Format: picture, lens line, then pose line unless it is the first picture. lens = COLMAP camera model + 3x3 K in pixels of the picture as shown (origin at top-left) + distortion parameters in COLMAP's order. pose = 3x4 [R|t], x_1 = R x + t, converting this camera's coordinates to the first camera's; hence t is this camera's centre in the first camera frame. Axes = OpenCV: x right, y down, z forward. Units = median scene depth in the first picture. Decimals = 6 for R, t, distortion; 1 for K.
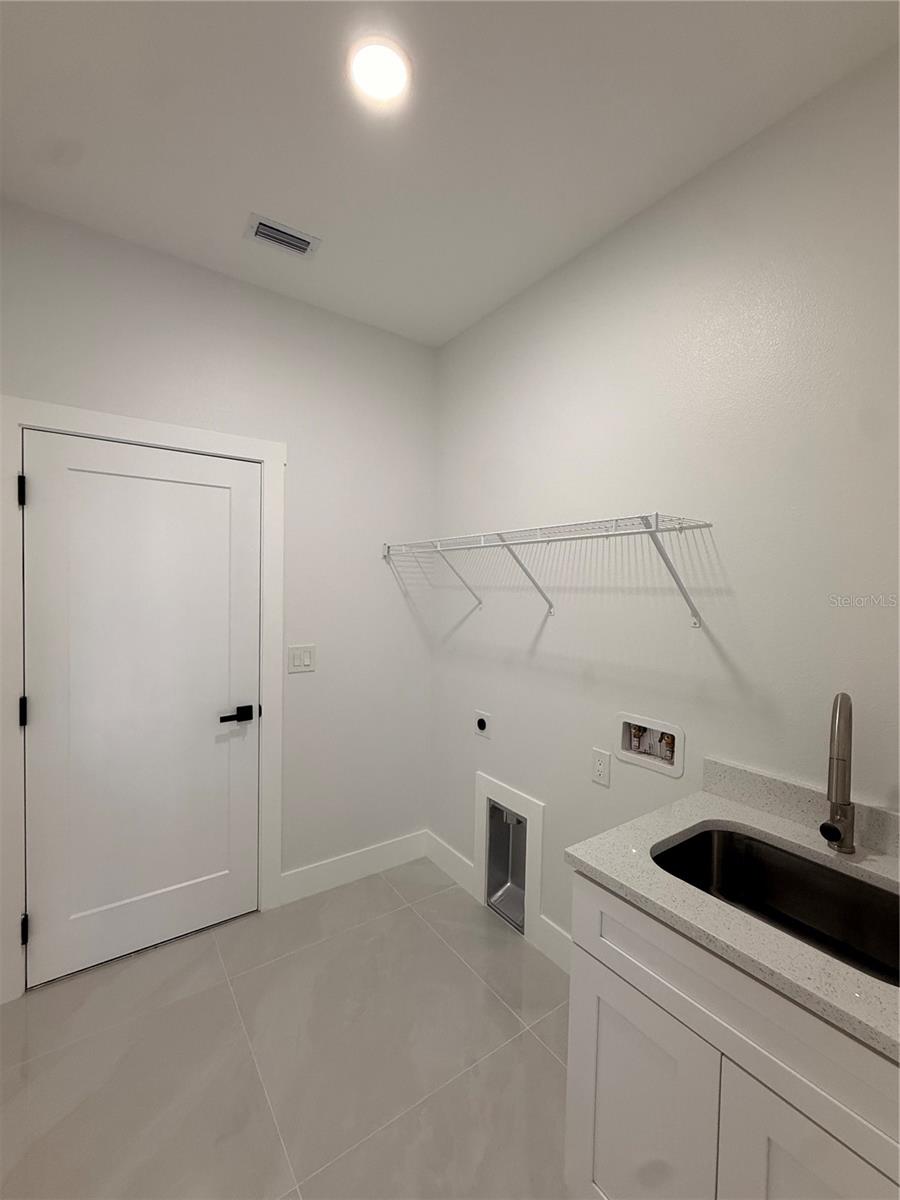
lens RADIAL K [[489.3, 0, 451.9], [0, 489.3, 601.5], [0, 0, 1]] dist [0.006313, -0.001003]
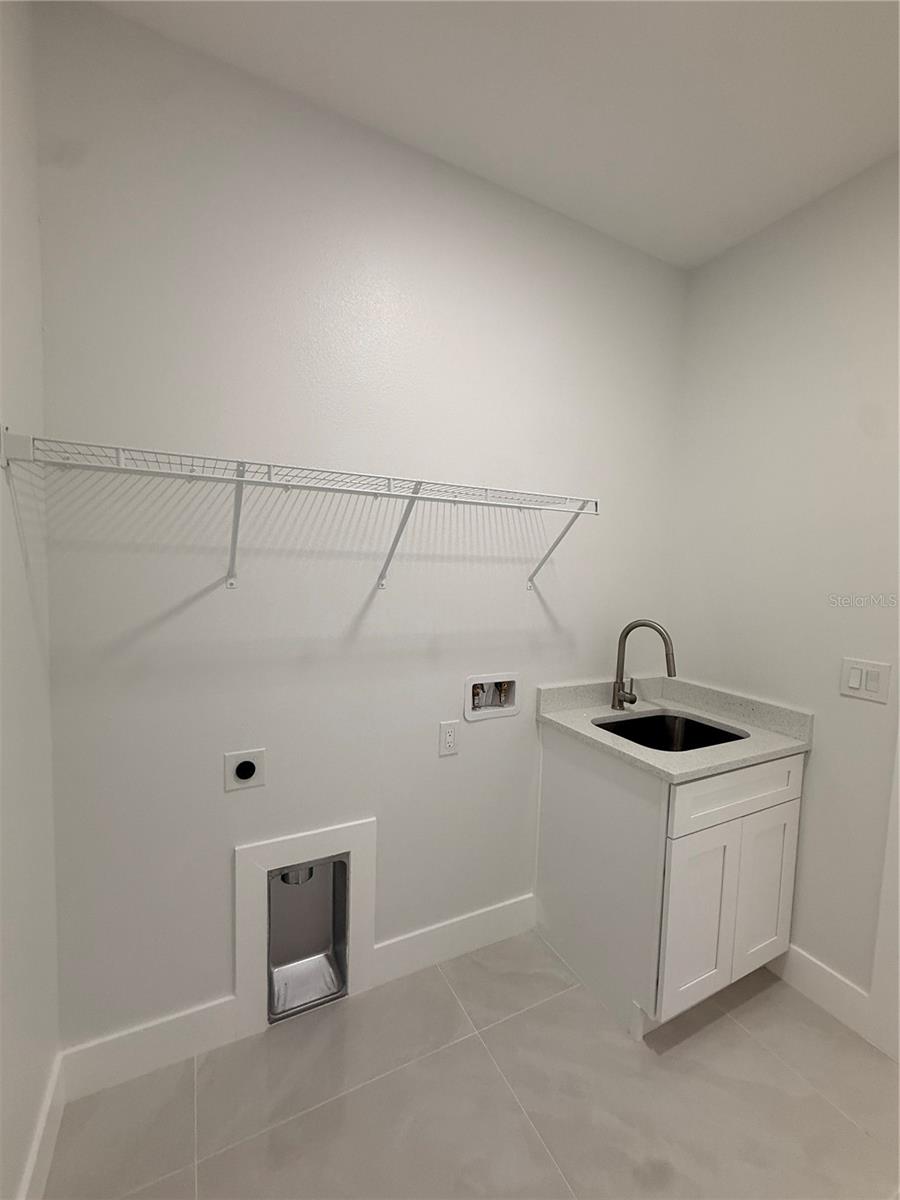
lens RADIAL K [[489.3, 0, 459.3], [0, 489.3, 600.3], [0, 0, 1]] dist [0.006313, -0.001003]
pose [[0.159362, -0.088974, 0.983203, -0.642465], [-0.001369, 0.995910, 0.090346, -0.028291], [-0.987219, -0.015744, 0.158588, 0.831995]]
